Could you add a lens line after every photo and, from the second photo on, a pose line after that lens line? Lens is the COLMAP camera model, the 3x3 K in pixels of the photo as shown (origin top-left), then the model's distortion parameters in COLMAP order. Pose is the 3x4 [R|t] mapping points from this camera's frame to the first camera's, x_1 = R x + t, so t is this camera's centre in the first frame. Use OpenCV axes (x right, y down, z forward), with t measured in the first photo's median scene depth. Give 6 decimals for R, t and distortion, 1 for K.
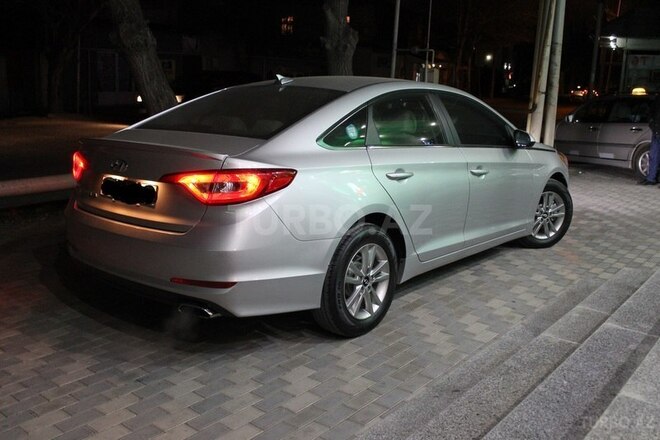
lens RADIAL K [[646.8, 0, 330.0], [0, 646.8, 220.0], [0, 0, 1]] dist [-0.100319, 0.010478]
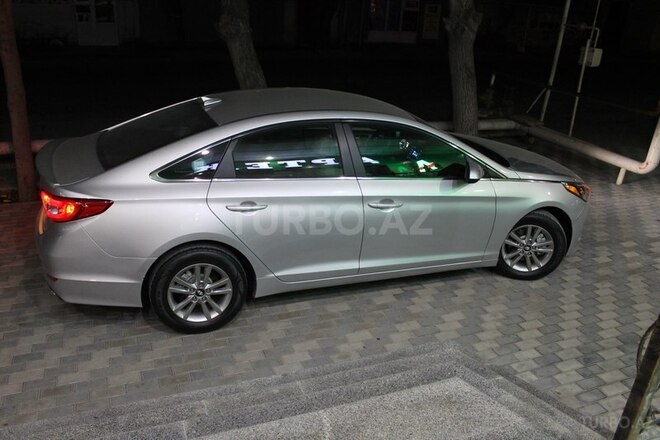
lens RADIAL K [[546.7, 0, 330.0], [0, 546.7, 220.0], [0, 0, 1]] dist [-0.150824, 0.126665]
pose [[0.866419, 0.206783, -0.454488, 0.562500], [-0.130182, 0.972286, 0.194196, -0.212232], [0.482049, -0.109089, 0.869326, 0.222384]]
